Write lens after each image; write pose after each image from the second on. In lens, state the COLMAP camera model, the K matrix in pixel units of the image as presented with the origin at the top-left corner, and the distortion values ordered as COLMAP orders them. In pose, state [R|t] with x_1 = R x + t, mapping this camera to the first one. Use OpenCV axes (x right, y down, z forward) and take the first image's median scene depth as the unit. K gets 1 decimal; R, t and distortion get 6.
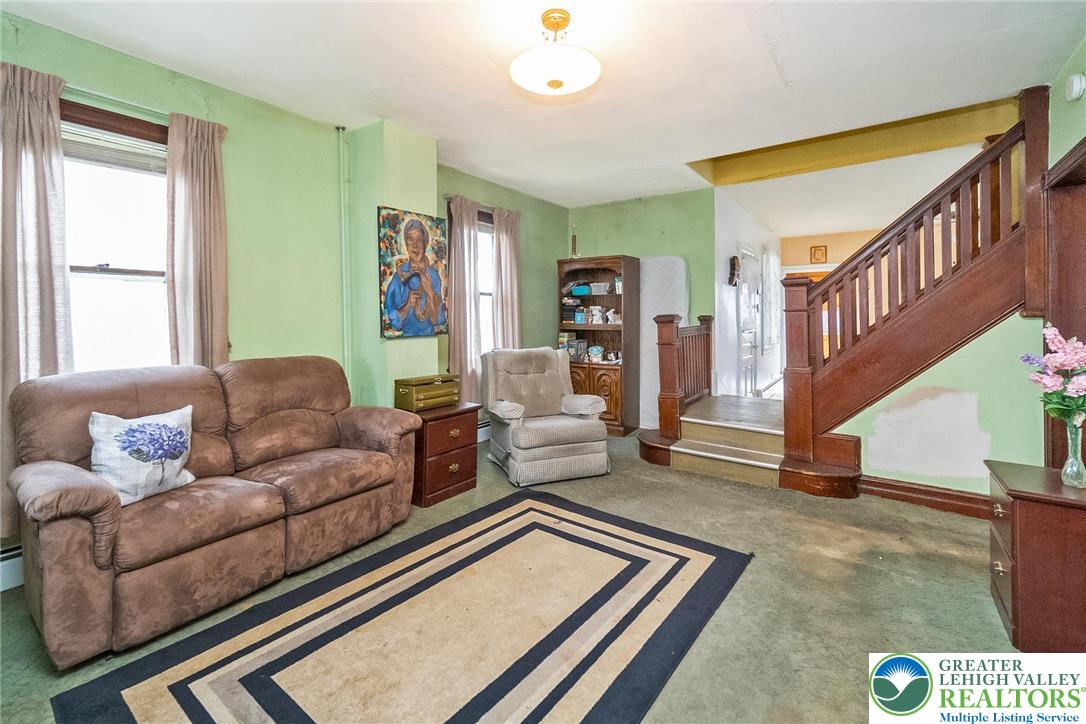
lens RADIAL K [[473.6, 0, 527.5], [0, 473.6, 327.7], [0, 0, 1]] dist [-0.001265, -0.000222]
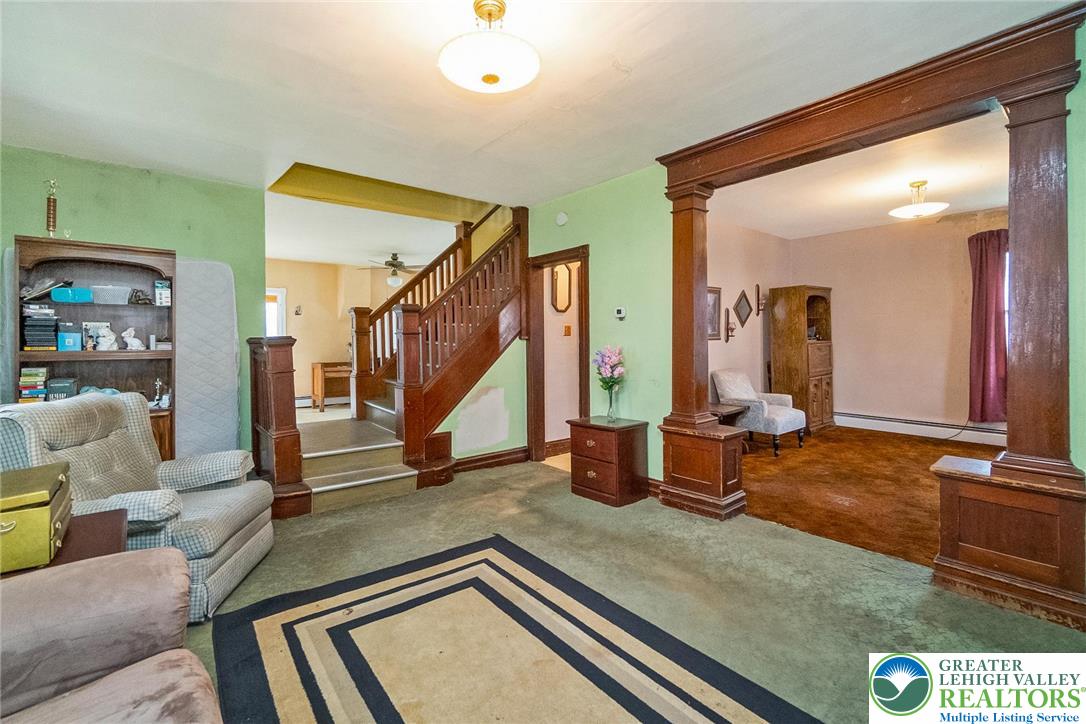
lens RADIAL K [[481.2, 0, 543.7], [0, 481.2, 340.1], [0, 0, 1]] dist [-0.003509, -0.000299]
pose [[0.230325, -0.002936, 0.973109, -0.601655], [0.024649, 0.999692, -0.002818, -0.009686], [-0.972801, 0.024635, 0.230327, 0.509889]]
